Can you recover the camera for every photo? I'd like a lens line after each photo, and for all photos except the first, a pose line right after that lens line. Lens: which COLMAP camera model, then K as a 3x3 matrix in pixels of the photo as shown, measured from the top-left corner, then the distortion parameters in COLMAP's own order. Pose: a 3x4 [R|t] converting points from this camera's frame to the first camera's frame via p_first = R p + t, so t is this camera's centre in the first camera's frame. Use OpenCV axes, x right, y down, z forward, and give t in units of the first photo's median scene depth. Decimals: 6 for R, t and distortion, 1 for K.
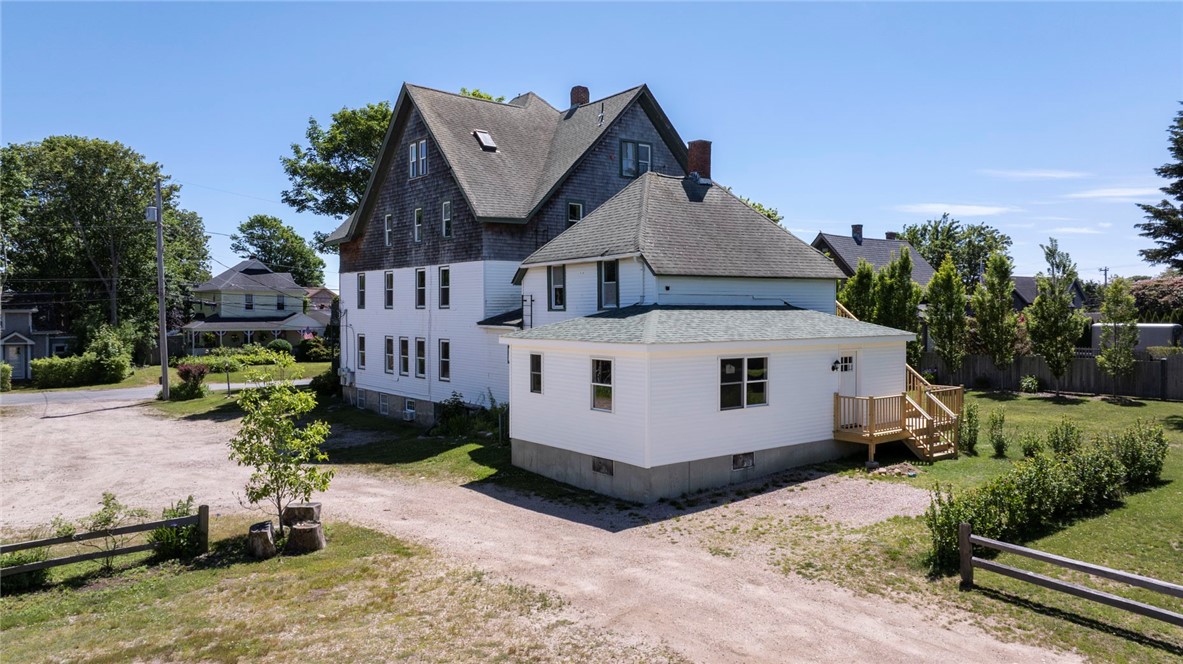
lens RADIAL K [[843.6, 0, 589.3], [0, 843.6, 322.9], [0, 0, 1]] dist [0.002406, 0.007374]
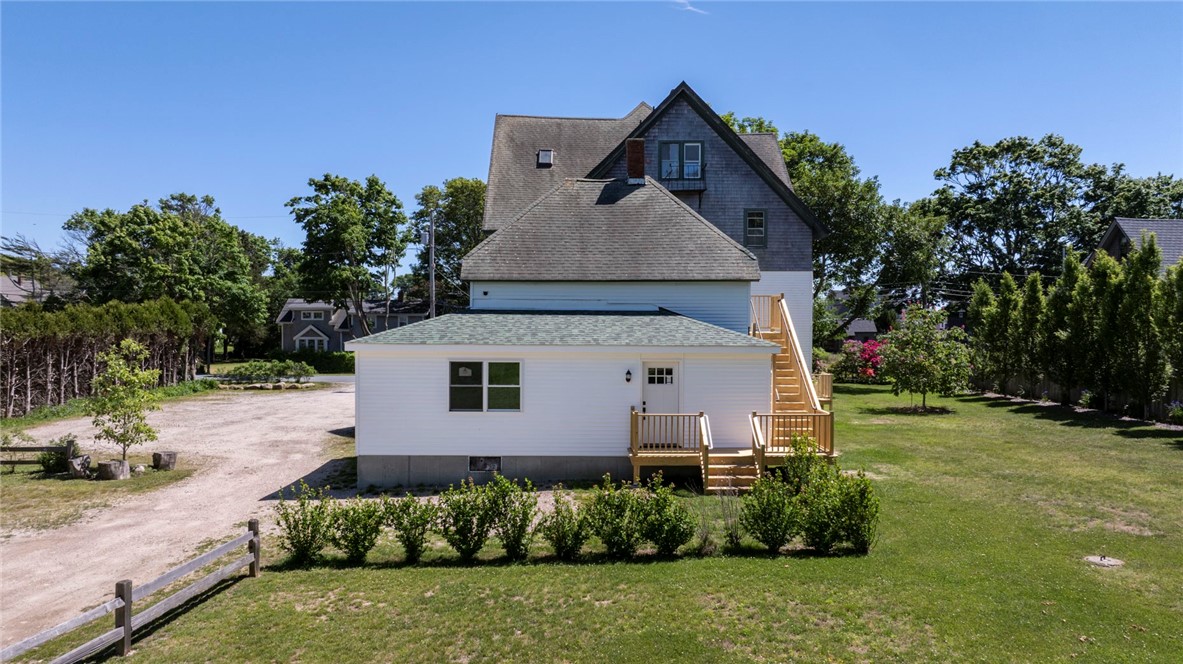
lens RADIAL K [[843.6, 0, 591.2], [0, 843.6, 335.4], [0, 0, 1]] dist [0.002406, 0.007374]
pose [[0.795174, 0.020665, -0.606029, 0.892313], [-0.017841, 0.999784, 0.010683, -0.003079], [0.606119, 0.002317, 0.795371, 0.274073]]
